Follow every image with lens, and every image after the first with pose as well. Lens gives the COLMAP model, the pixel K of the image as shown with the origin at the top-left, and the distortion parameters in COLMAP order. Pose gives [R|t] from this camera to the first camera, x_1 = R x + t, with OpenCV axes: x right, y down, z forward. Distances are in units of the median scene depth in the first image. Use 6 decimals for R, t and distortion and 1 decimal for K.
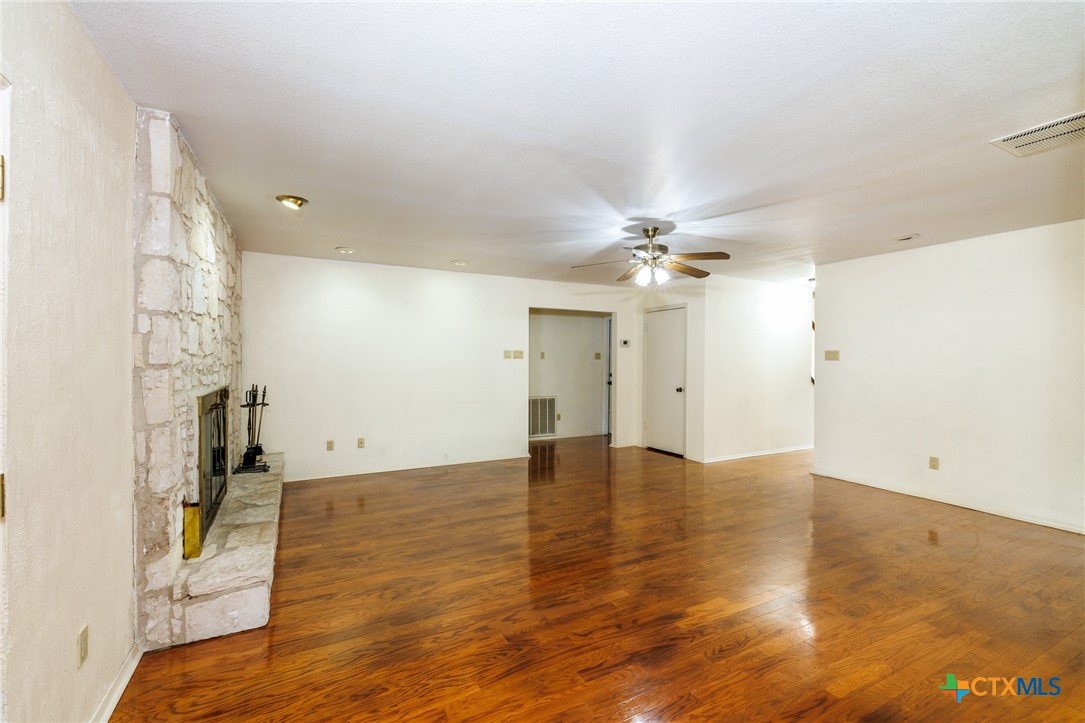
lens RADIAL K [[465.4, 0, 537.3], [0, 465.4, 360.6], [0, 0, 1]] dist [0.001036, 0.000714]
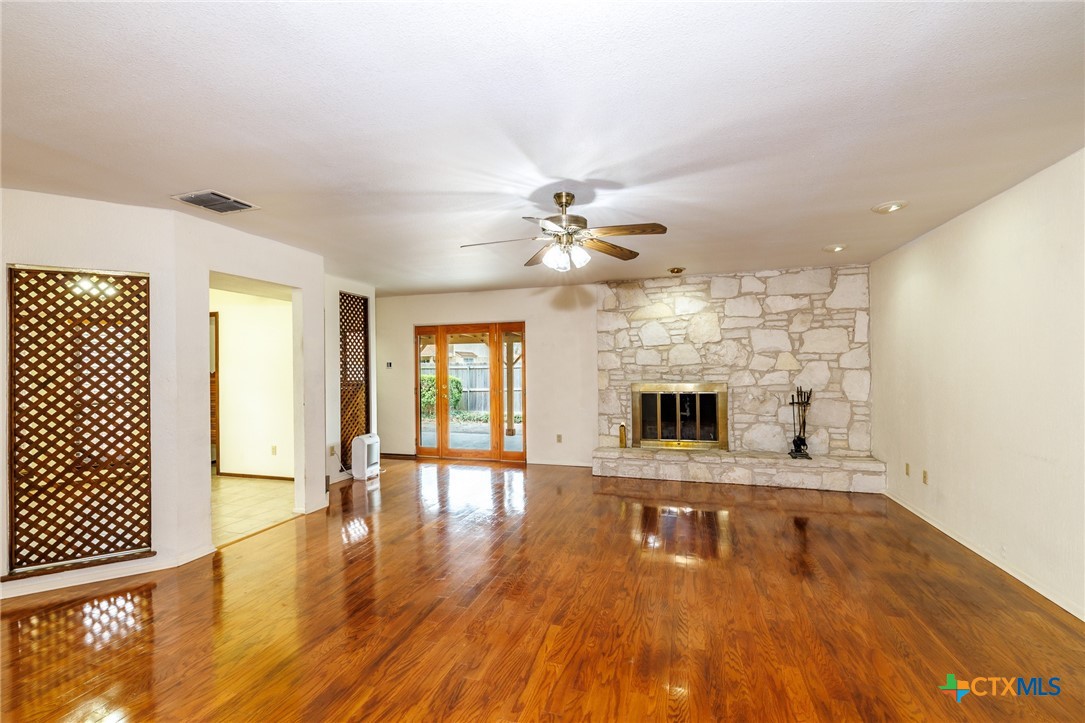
lens RADIAL K [[465.4, 0, 537.5], [0, 465.4, 362.7], [0, 0, 1]] dist [0.001036, 0.000714]
pose [[-0.712759, -0.005632, -0.701387, 0.863447], [0.002781, 0.999937, -0.010856, -0.001313], [0.701404, -0.009688, -0.712698, 1.616260]]
